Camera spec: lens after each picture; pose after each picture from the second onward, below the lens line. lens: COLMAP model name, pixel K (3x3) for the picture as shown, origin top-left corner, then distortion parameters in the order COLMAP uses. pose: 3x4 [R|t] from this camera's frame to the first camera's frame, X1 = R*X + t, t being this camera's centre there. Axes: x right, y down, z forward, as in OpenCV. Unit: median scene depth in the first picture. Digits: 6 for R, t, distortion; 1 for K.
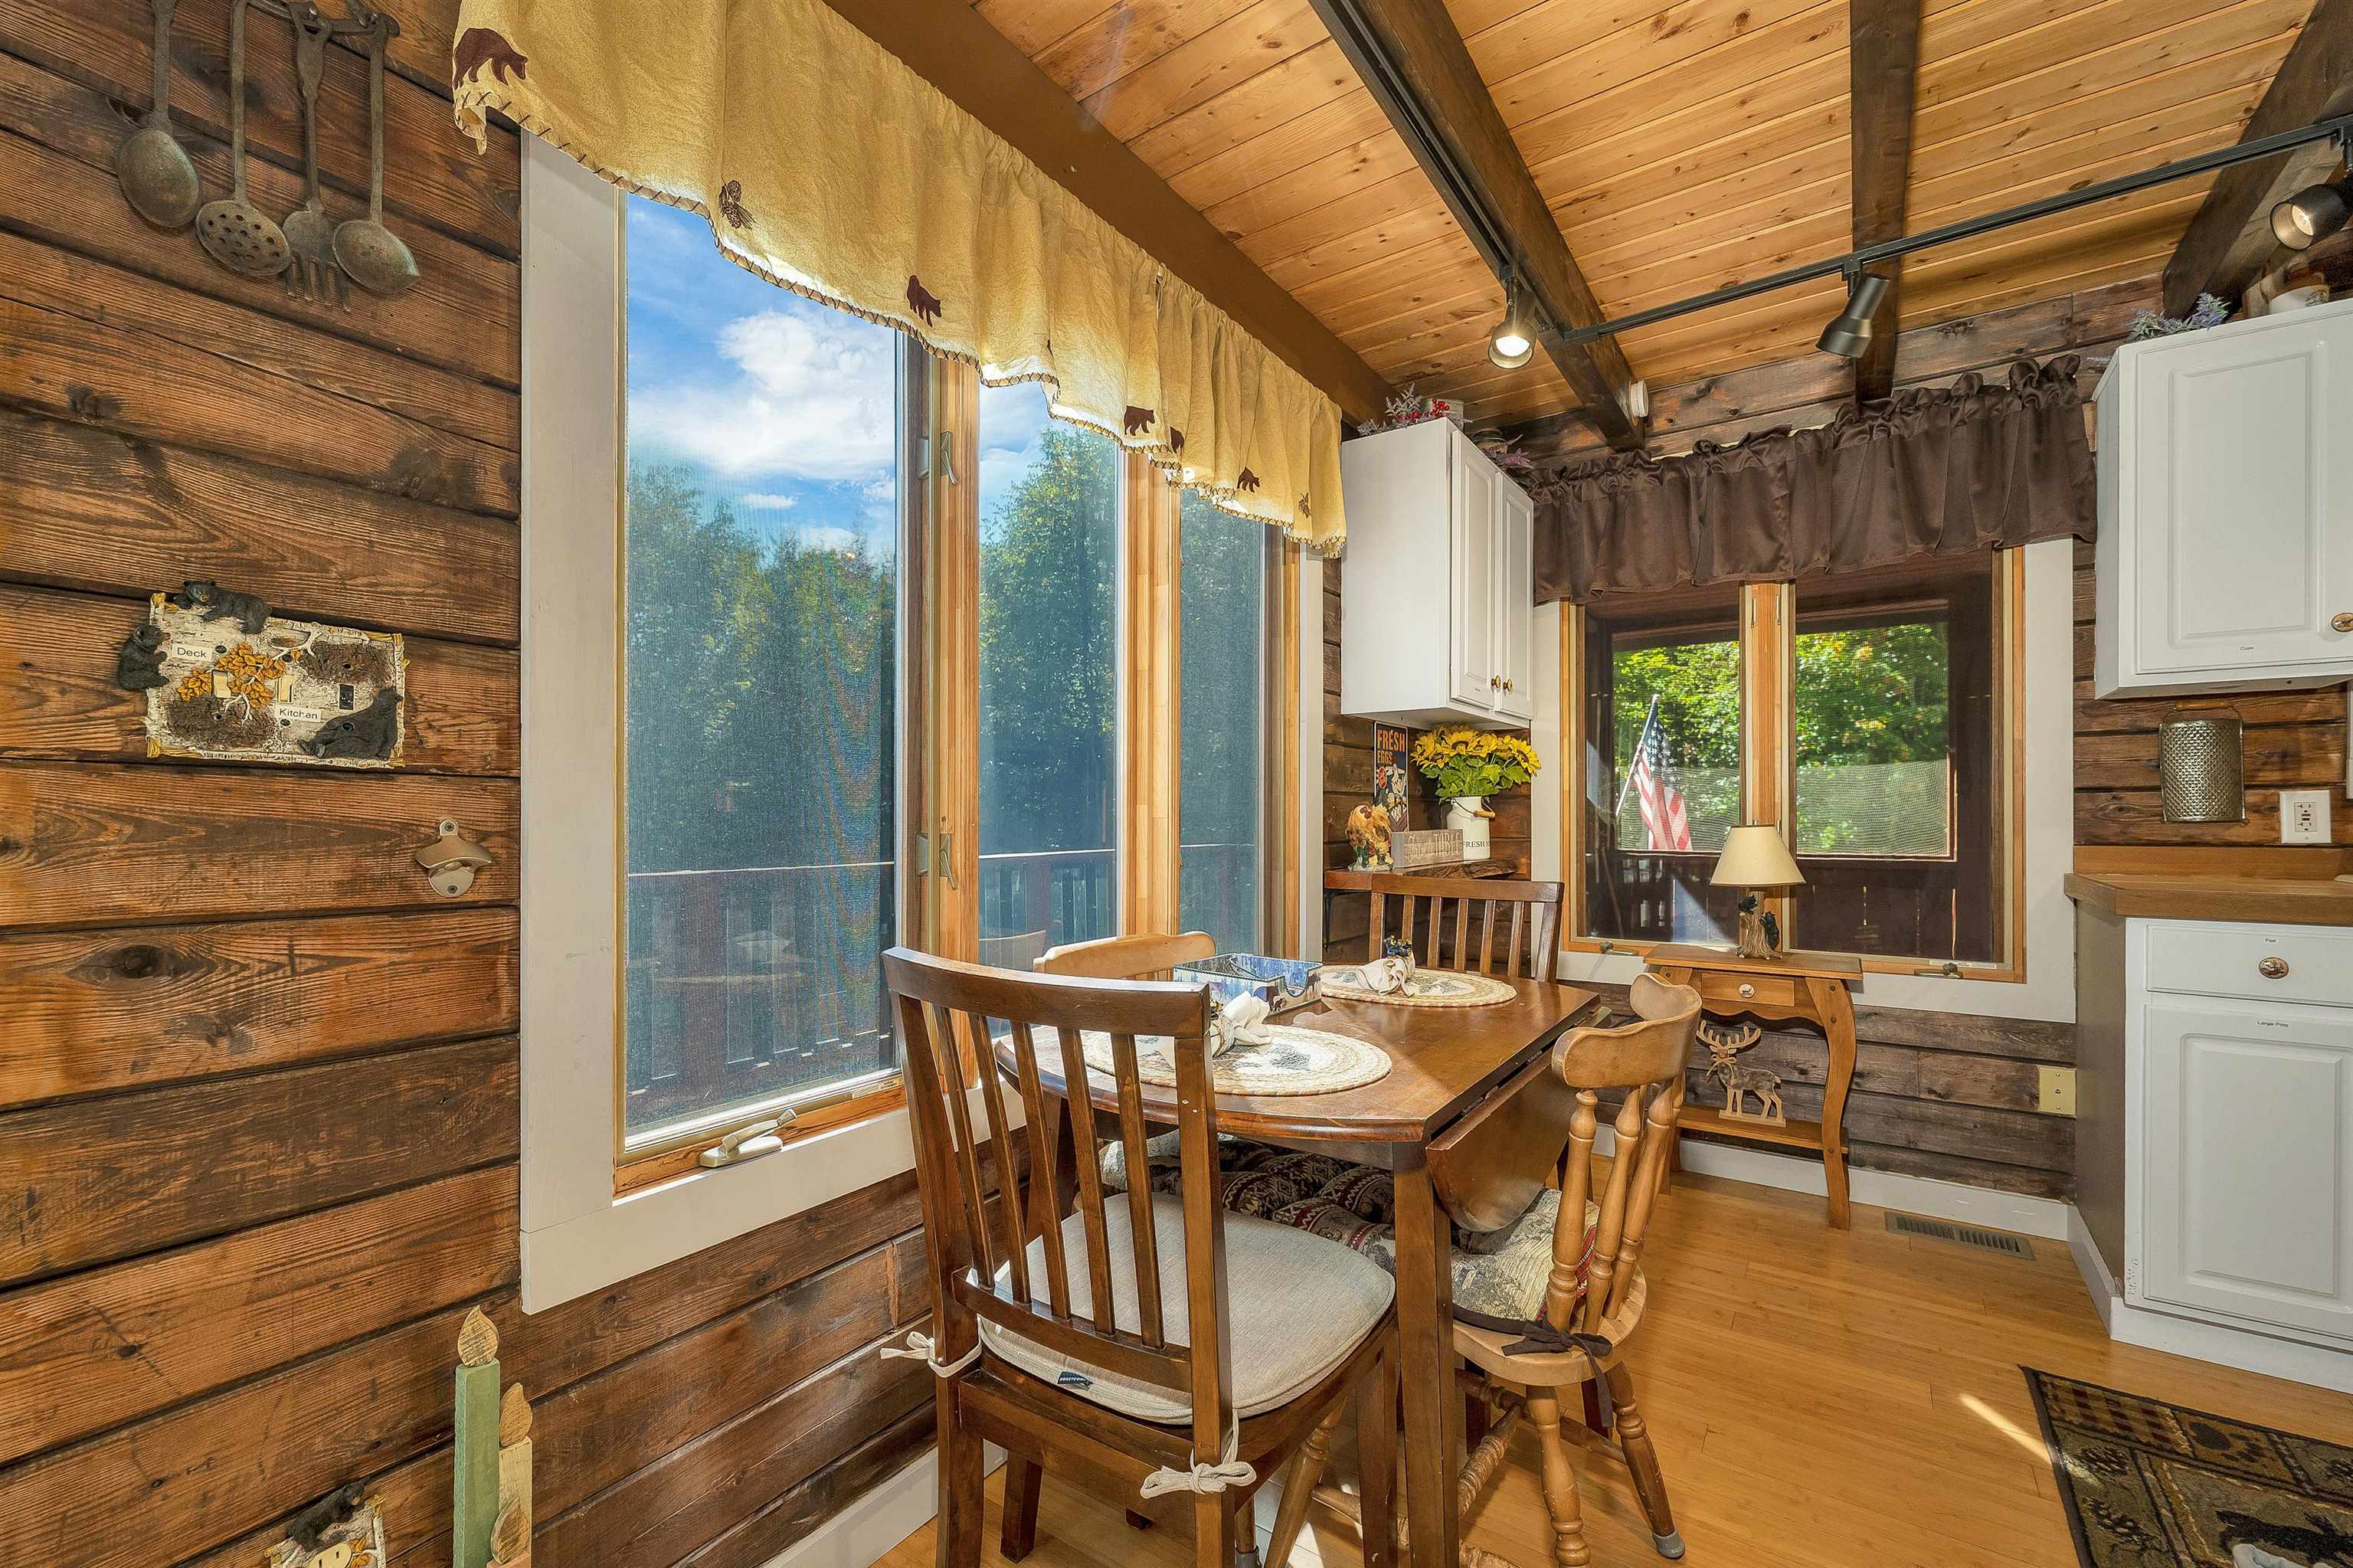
lens RADIAL K [[976.3, 0, 1180.8], [0, 976.3, 817.2], [0, 0, 1]] dist [0.001538, 0.000903]
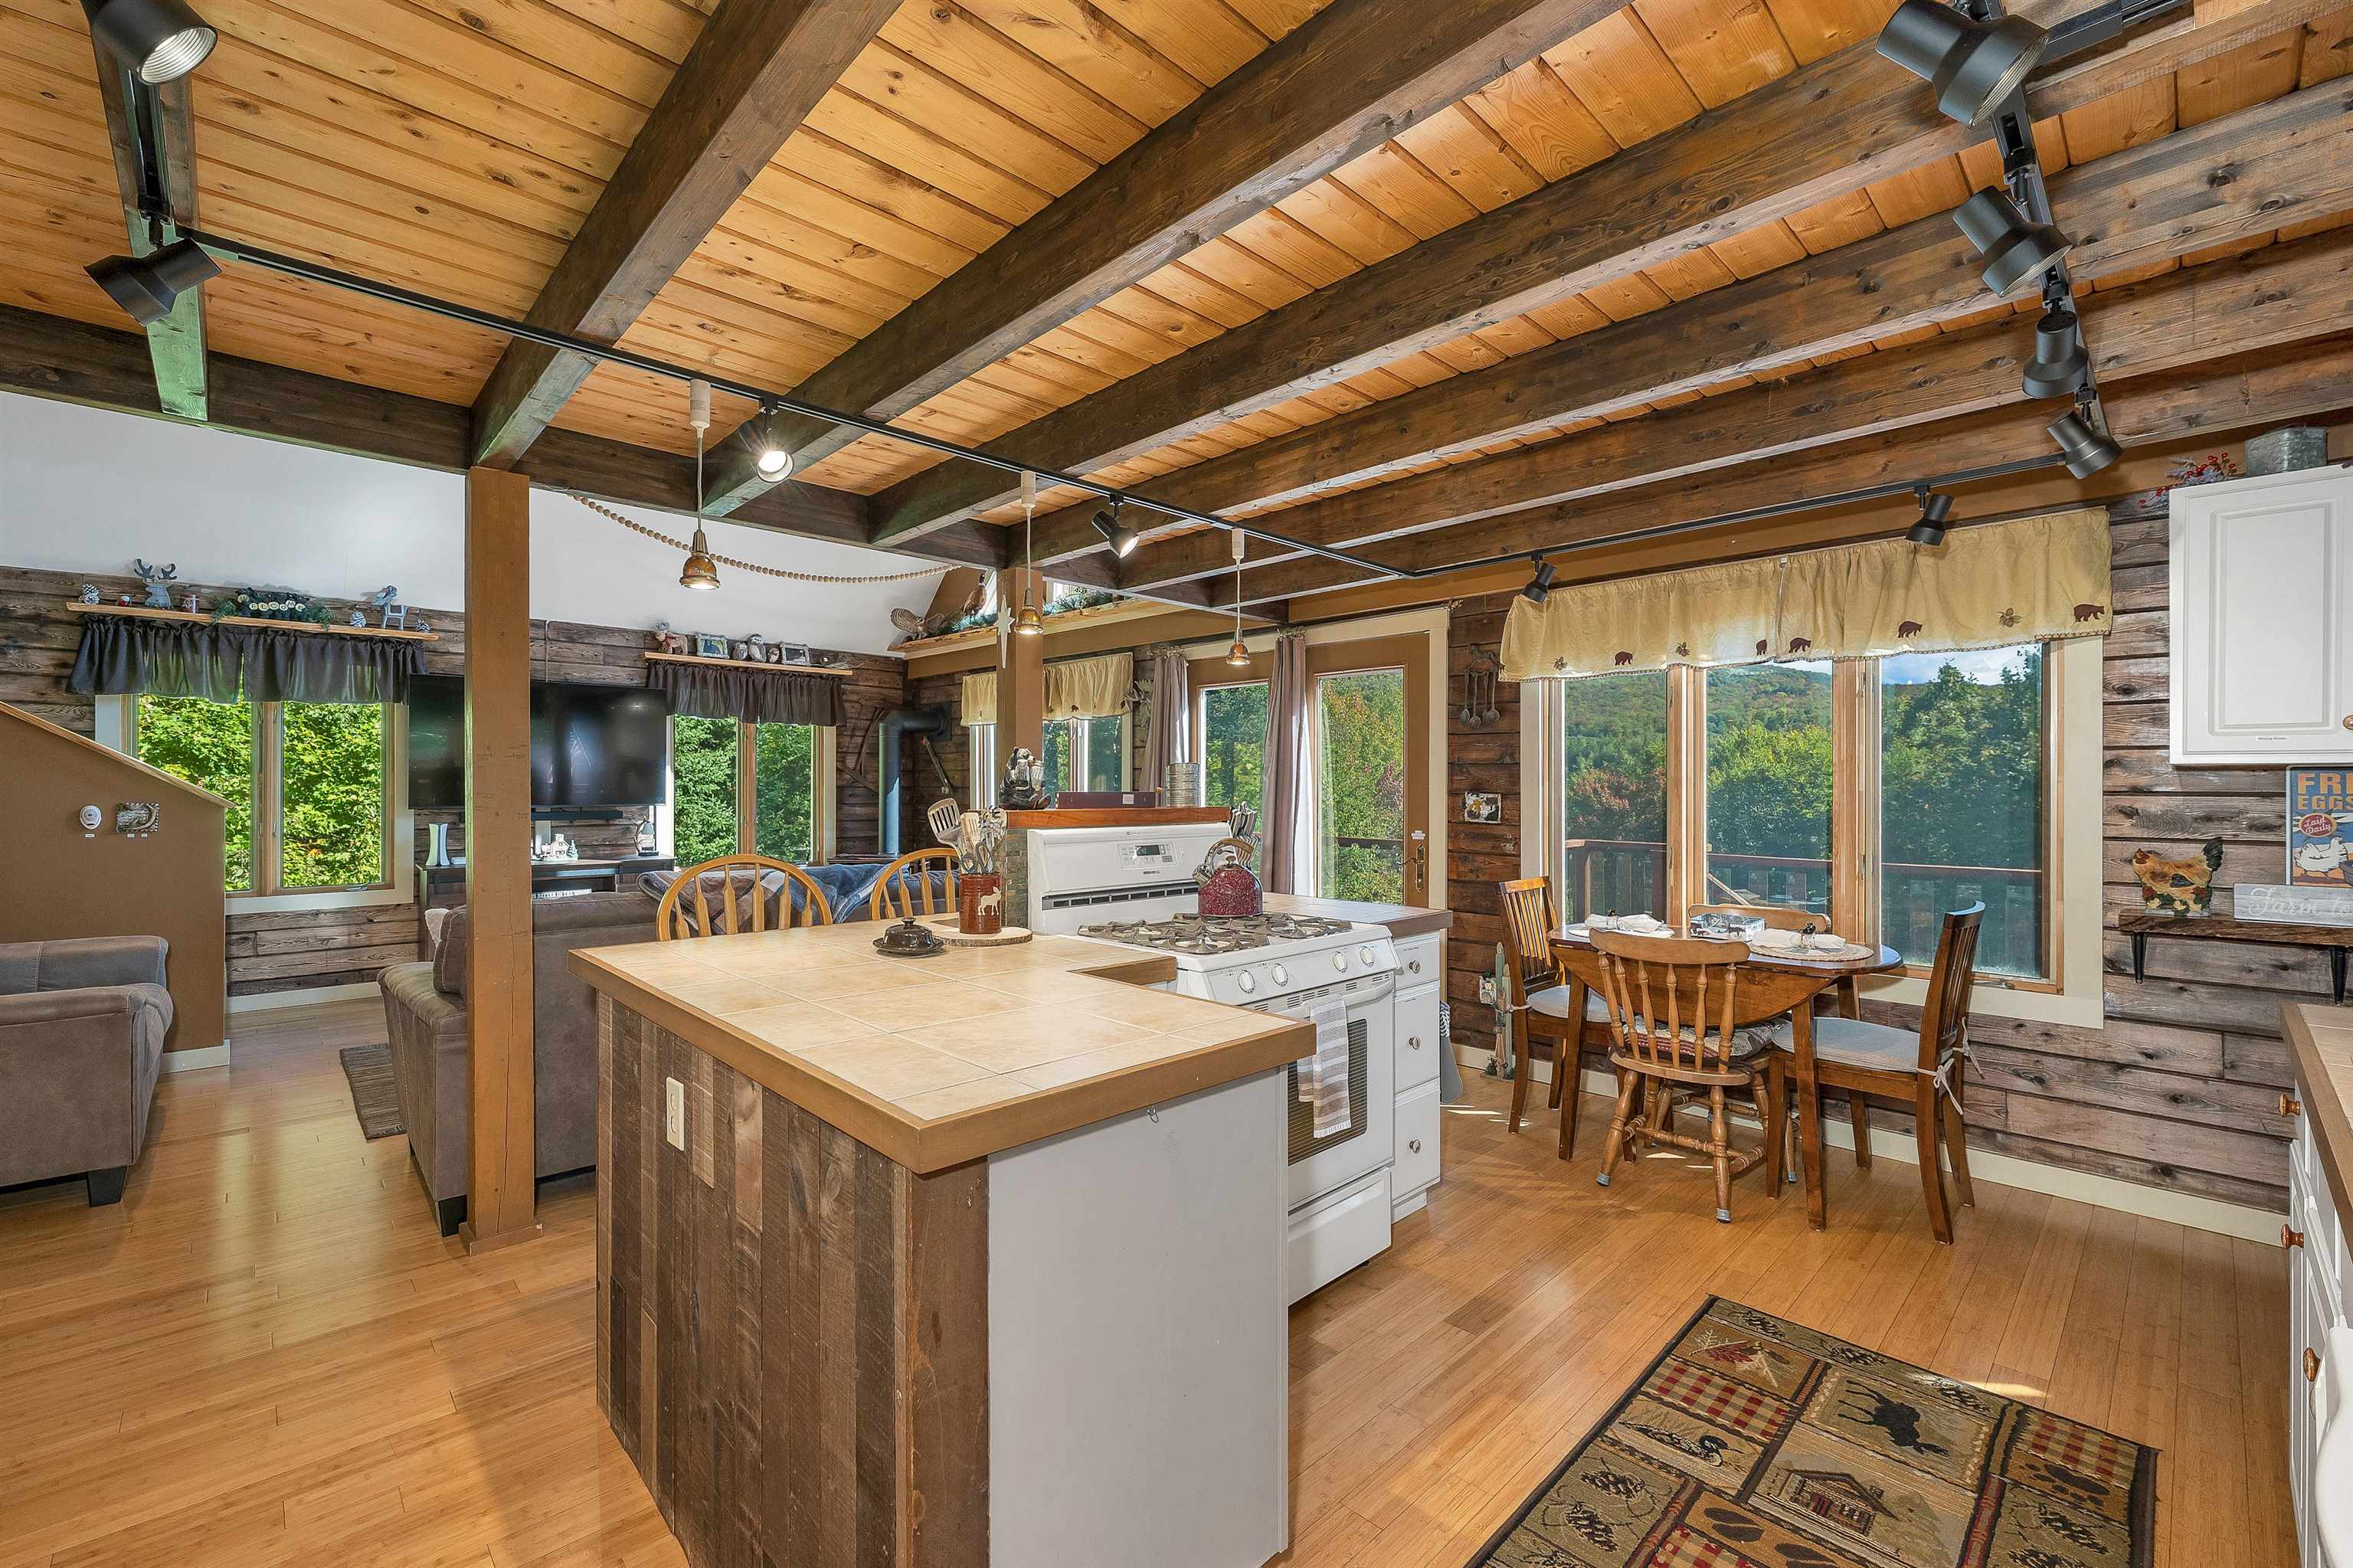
lens RADIAL K [[976.3, 0, 1178.9], [0, 976.3, 790.0], [0, 0, 1]] dist [0.001538, 0.000903]
pose [[-0.202736, 0.001634, -0.979232, 2.114965], [-0.000965, 0.999998, 0.001869, -0.112314], [0.979233, 0.001324, -0.202734, 0.238738]]
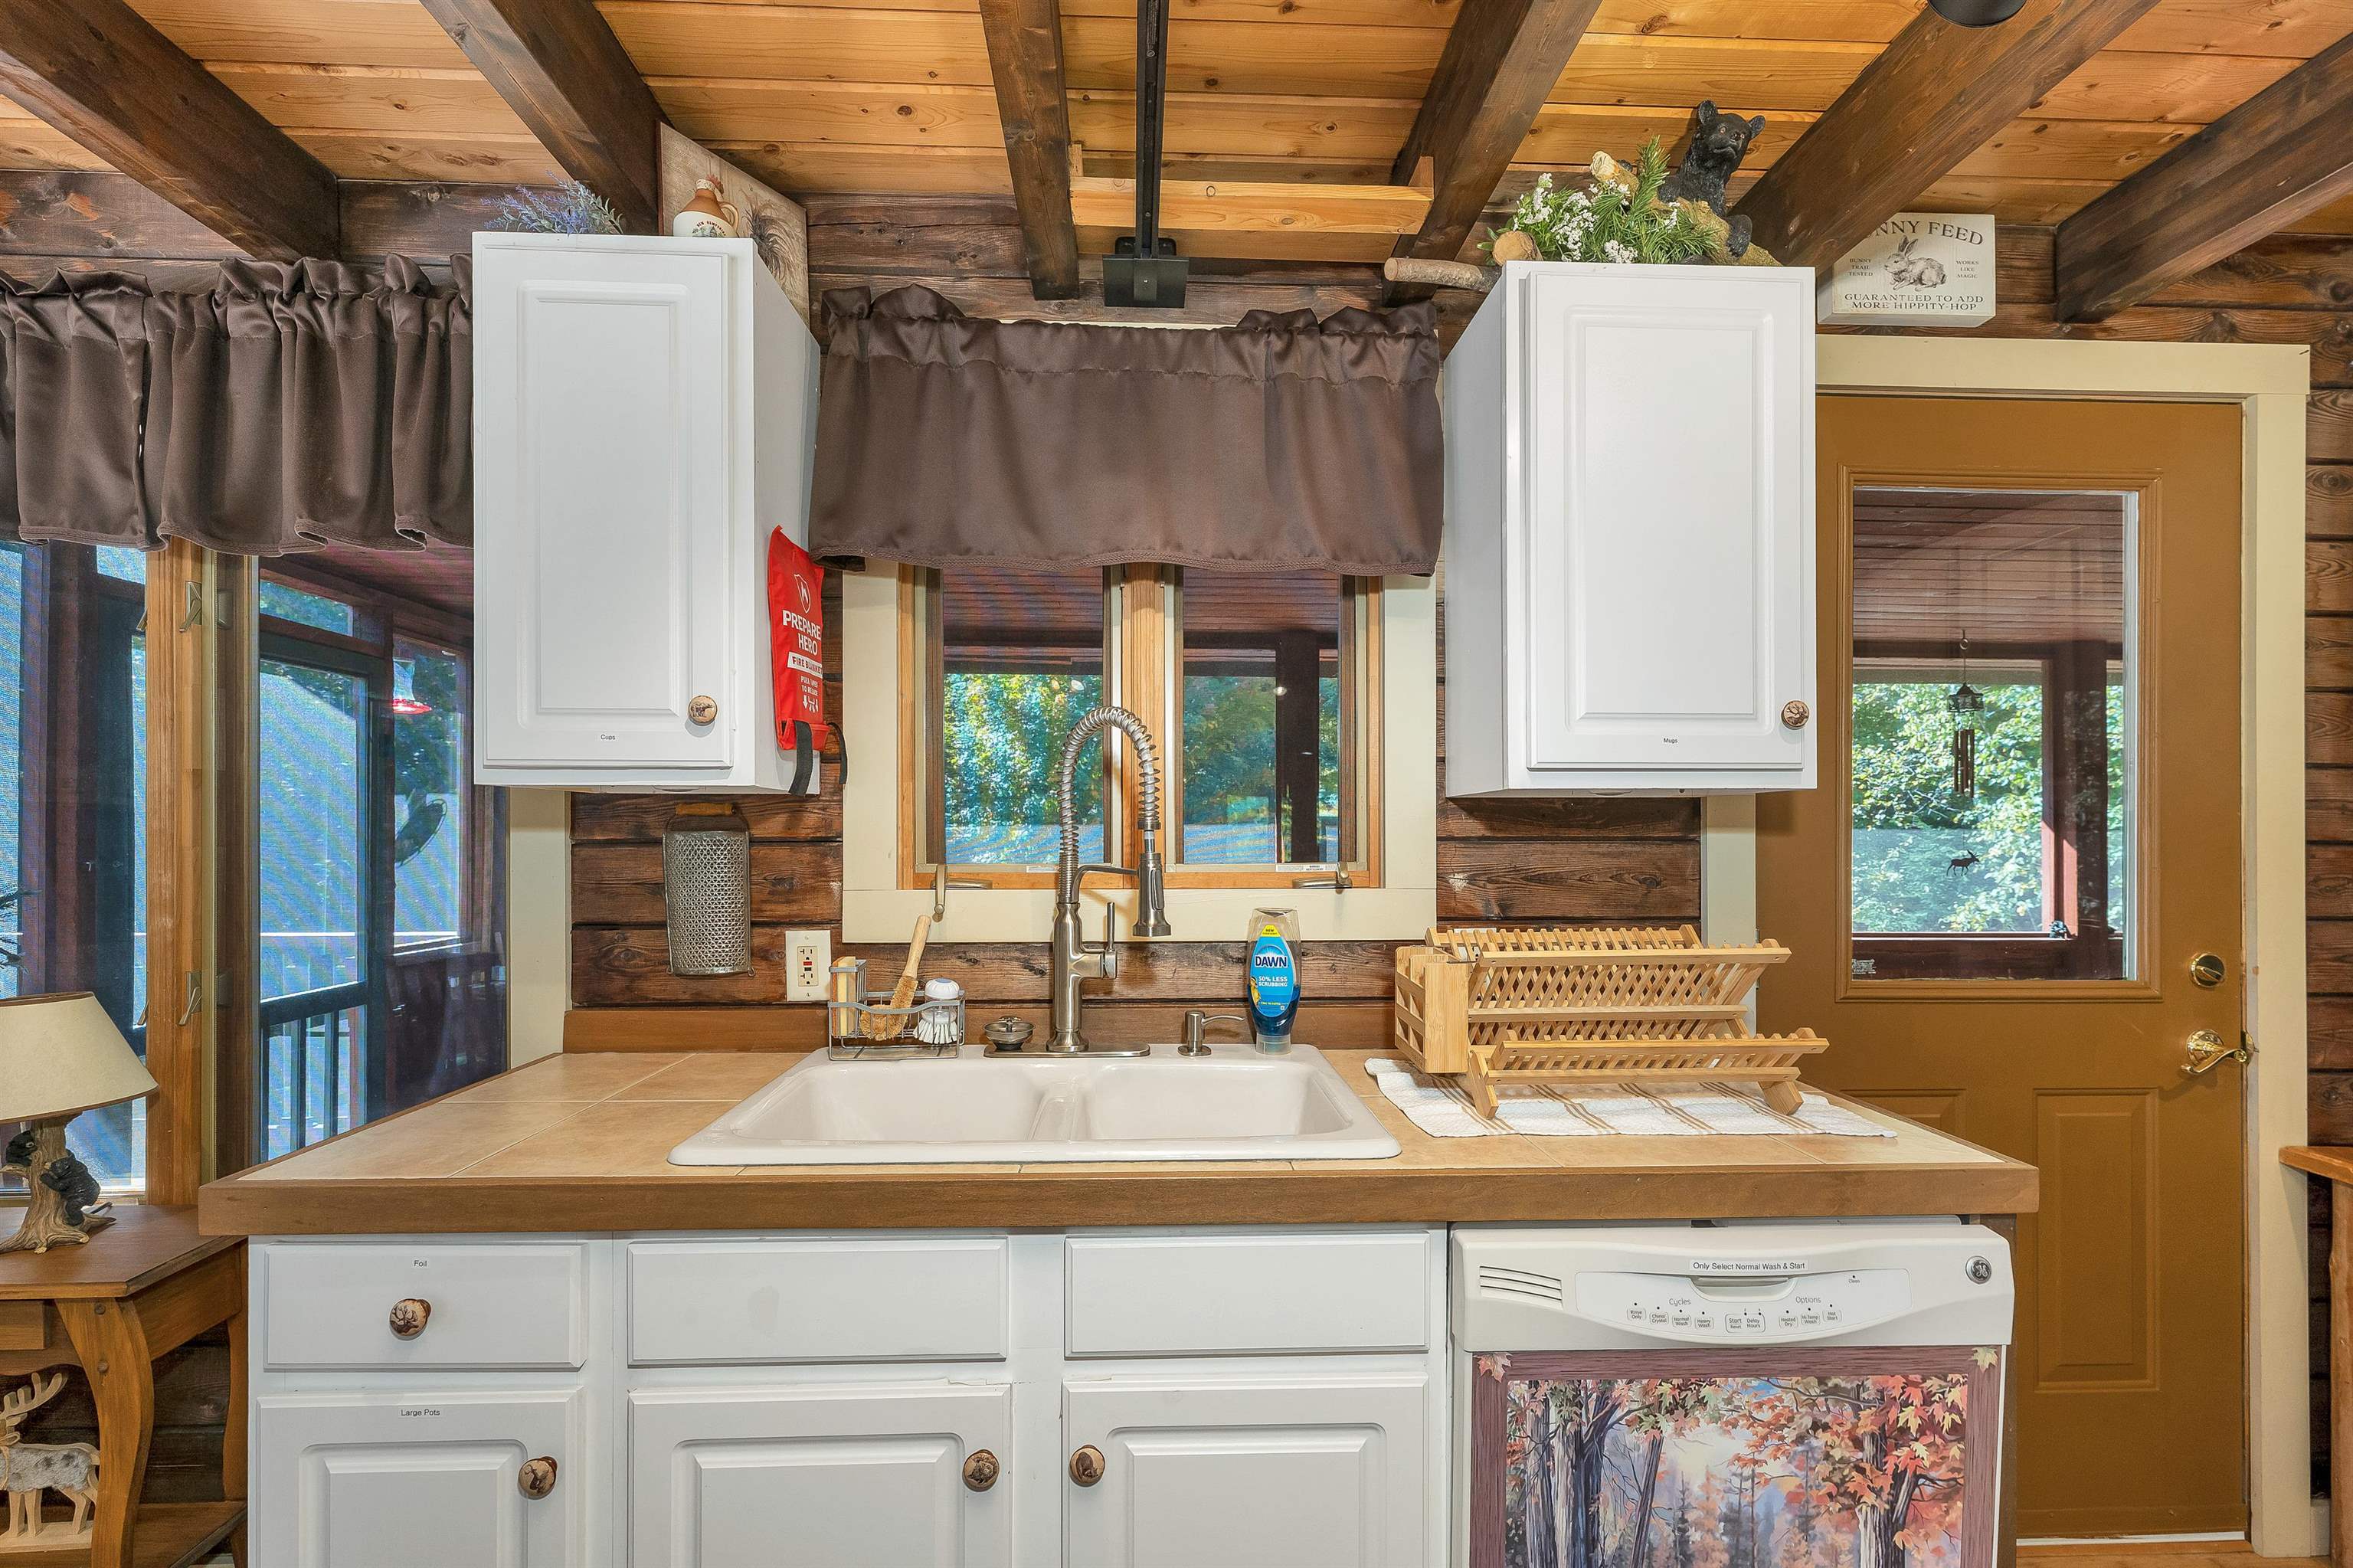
lens RADIAL K [[976.3, 0, 1183.4], [0, 976.3, 826.3], [0, 0, 1]] dist [0.001538, 0.000903]
pose [[0.797834, 0.008200, 0.602822, 0.820373], [-0.003590, 0.999954, -0.008851, -0.088716], [-0.602867, 0.004898, 0.797827, 0.210288]]
